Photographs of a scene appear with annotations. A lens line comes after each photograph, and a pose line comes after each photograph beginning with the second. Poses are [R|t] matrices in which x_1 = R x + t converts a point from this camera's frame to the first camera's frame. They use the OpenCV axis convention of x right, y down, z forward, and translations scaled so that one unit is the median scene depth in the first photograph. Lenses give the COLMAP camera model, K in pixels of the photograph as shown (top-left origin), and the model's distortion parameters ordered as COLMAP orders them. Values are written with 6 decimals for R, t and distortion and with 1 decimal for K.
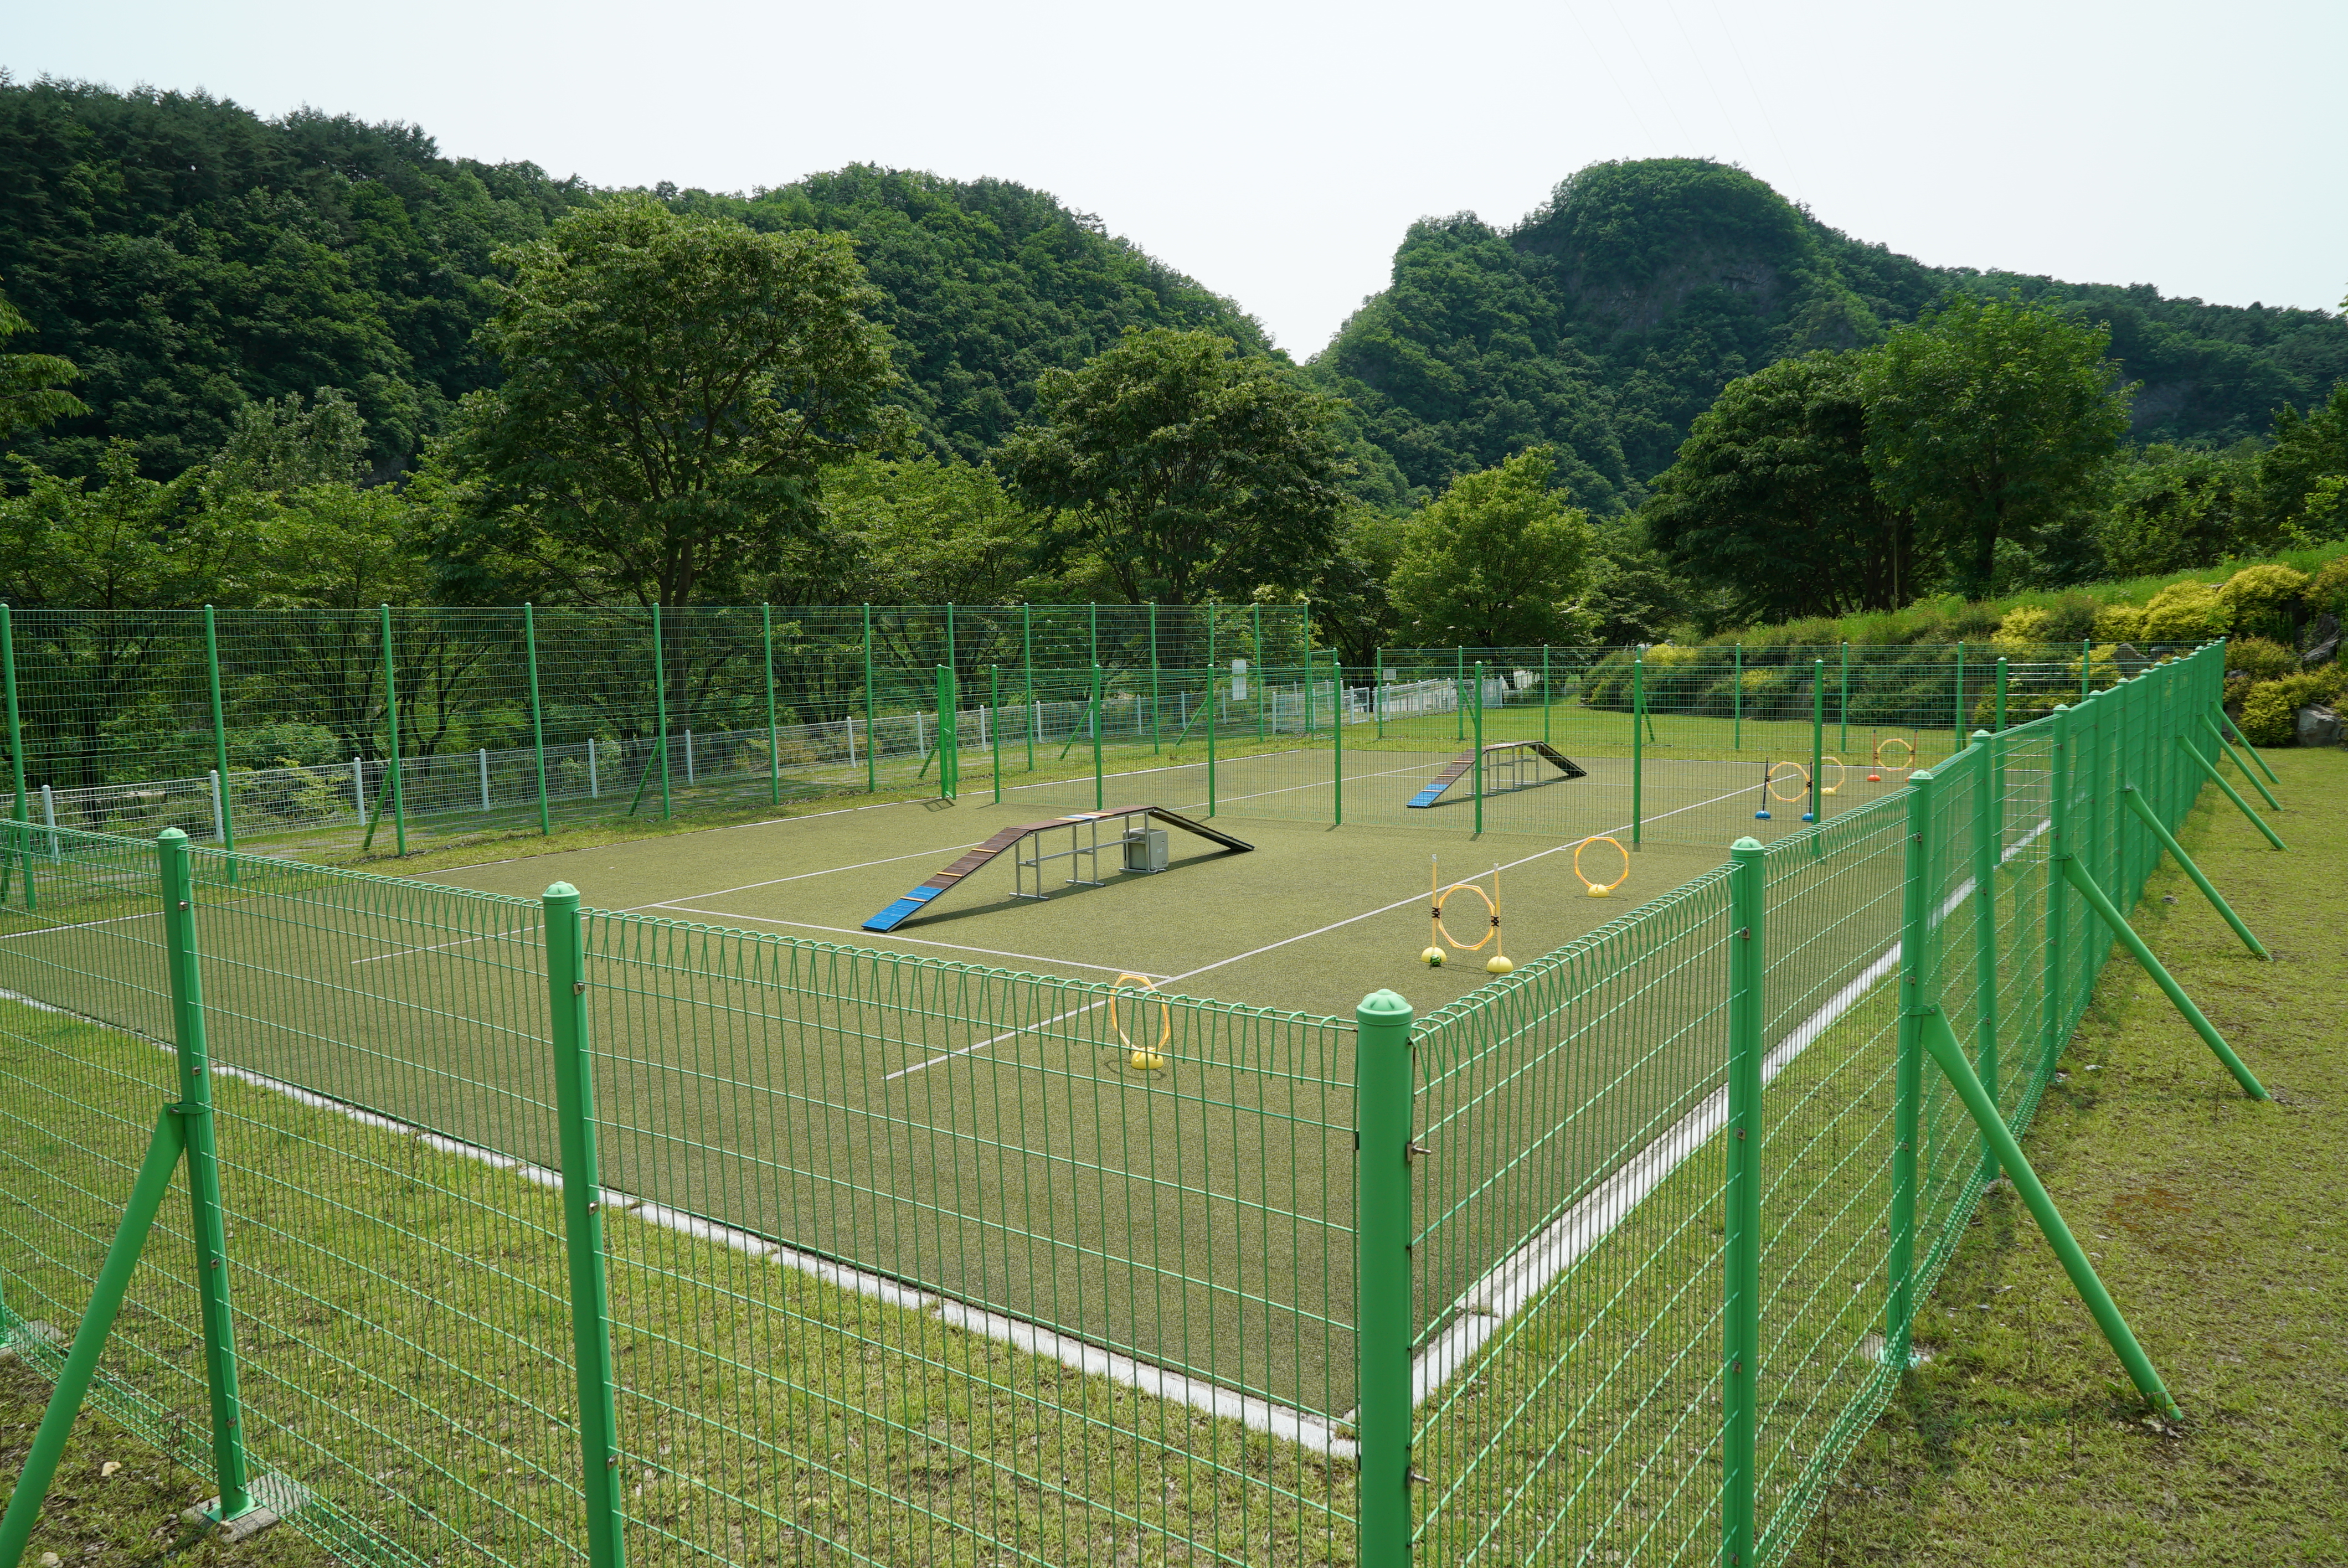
lens RADIAL K [[1548.8, 0, 1174.9], [0, 1548.8, 781.1], [0, 0, 1]] dist [-0.036084, 0.020340]
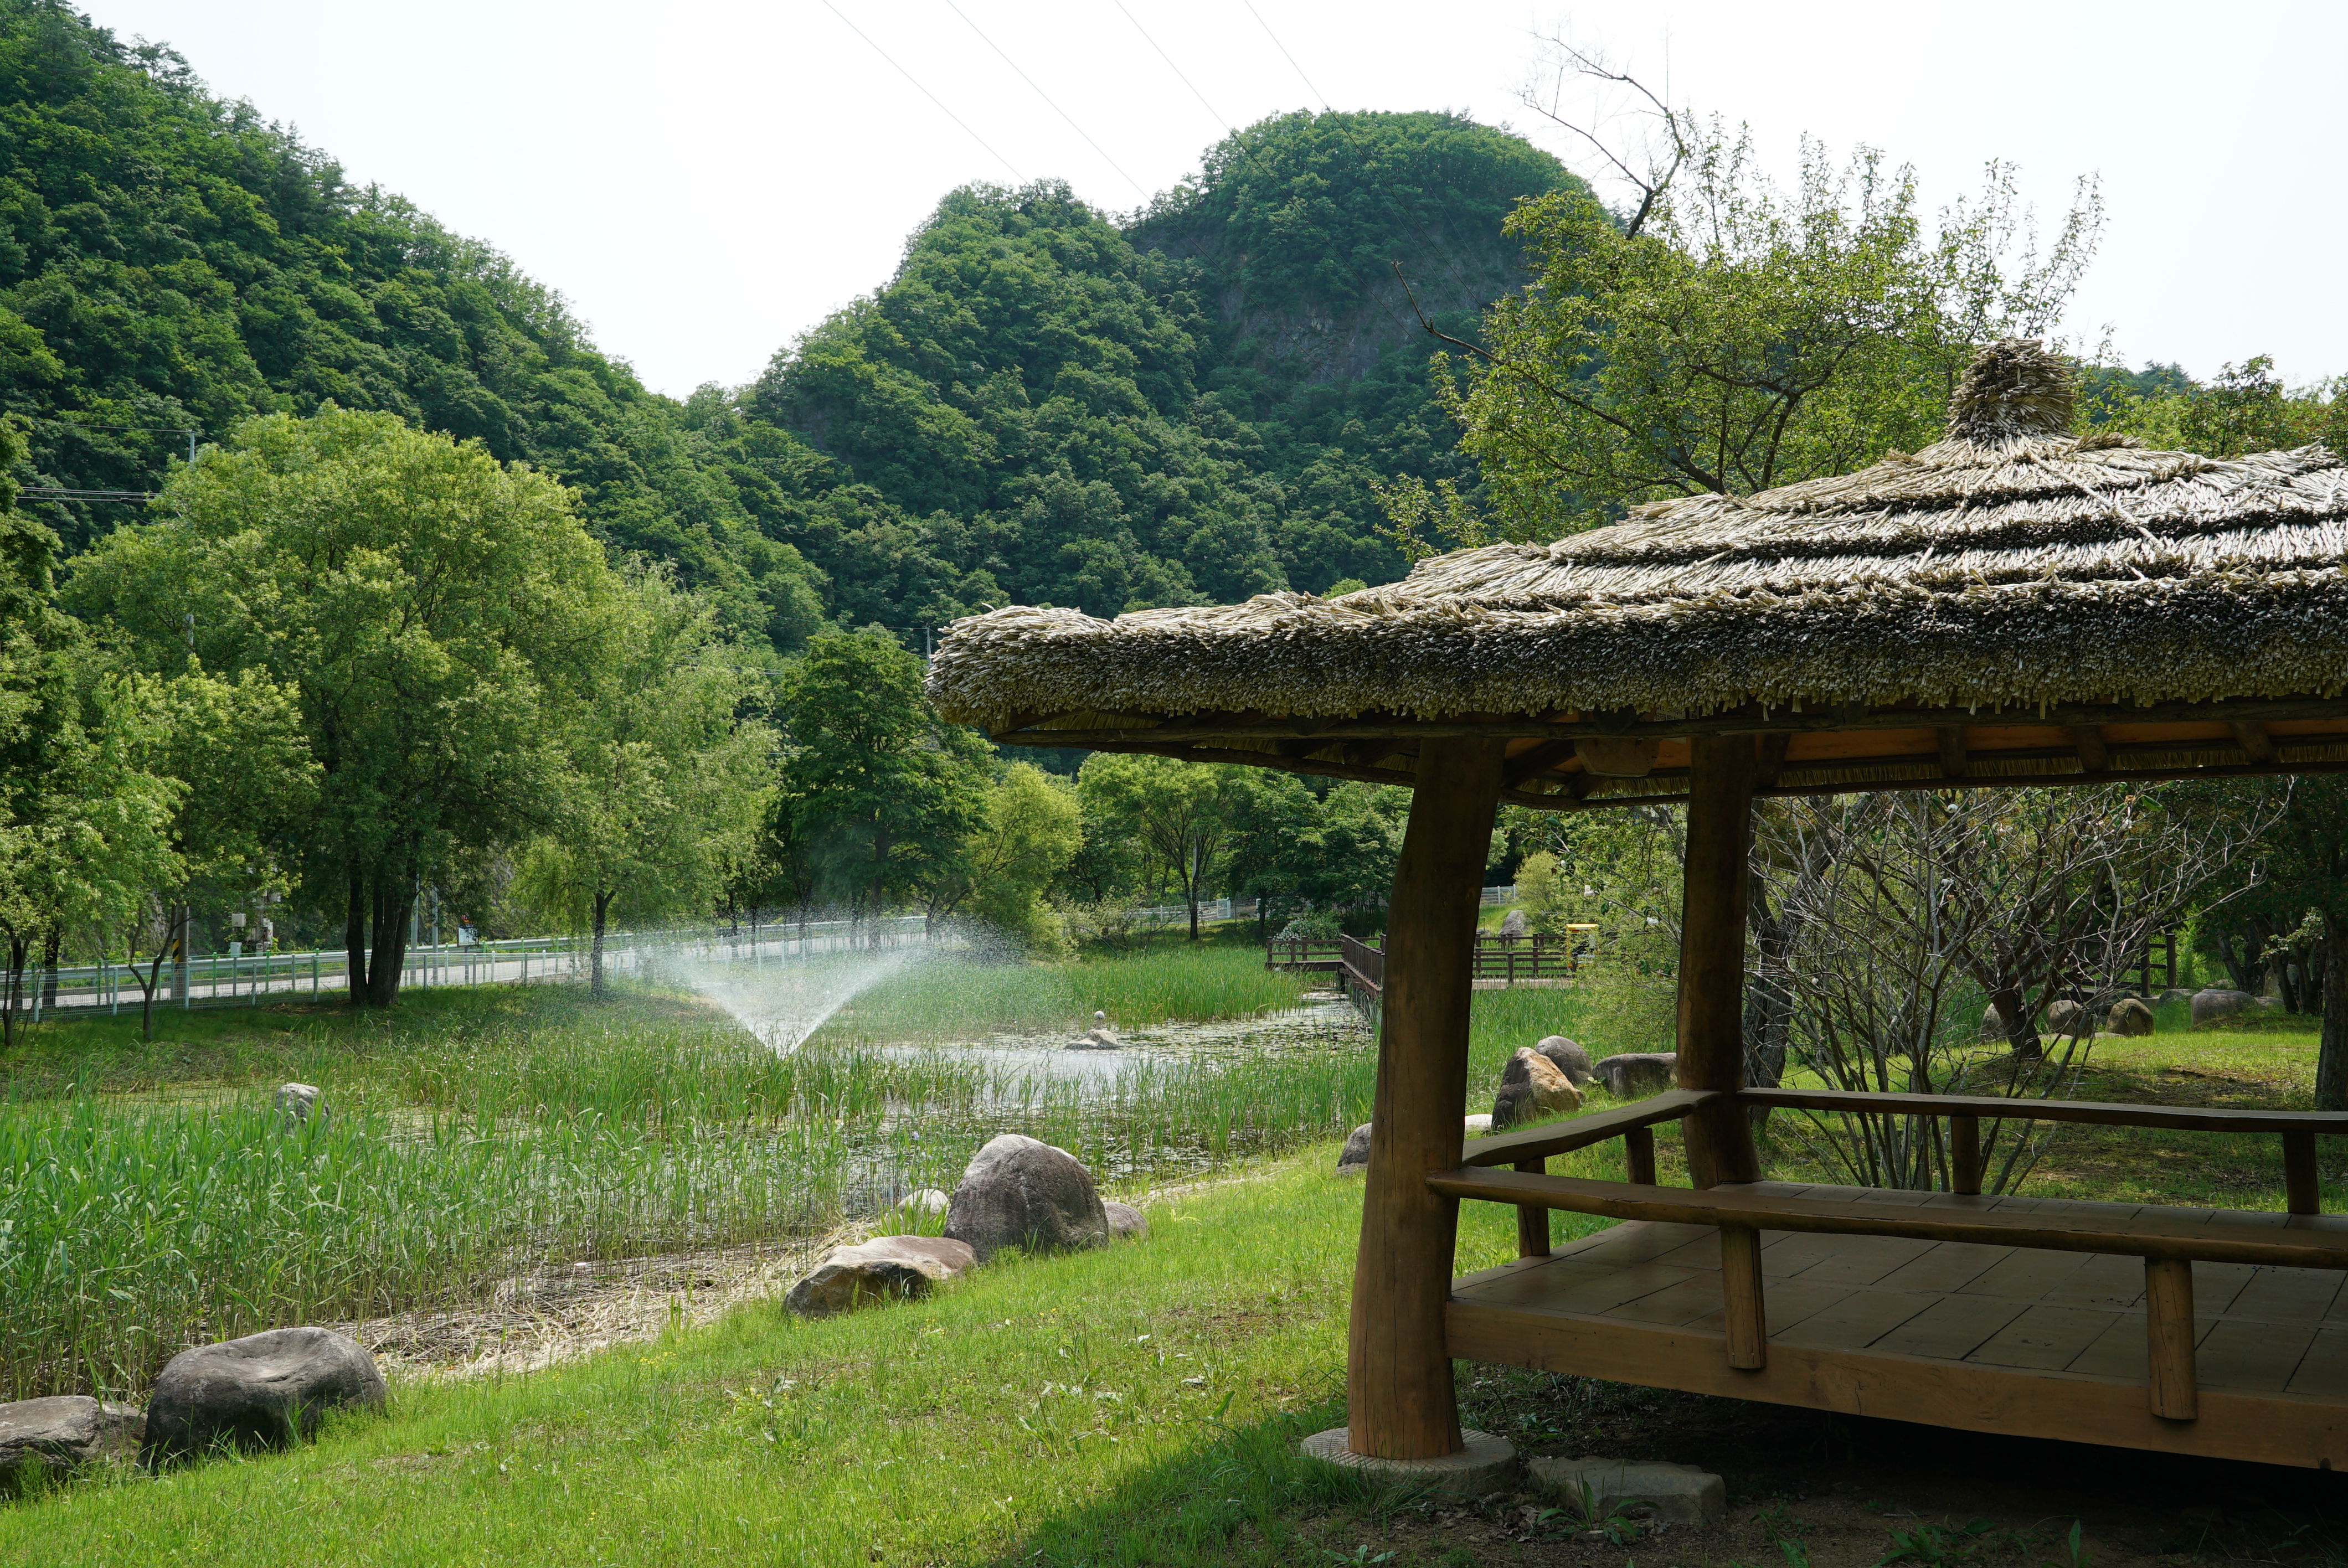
lens RADIAL K [[2181.8, 0, 1174.8], [0, 2181.8, 790.9], [0, 0, 1]] dist [0.010424, 0.000000]
pose [[0.990149, 0.022400, 0.138215, 0.140478], [-0.001880, 0.989158, -0.146846, -0.027216], [-0.140006, 0.145139, 0.979455, 0.252338]]
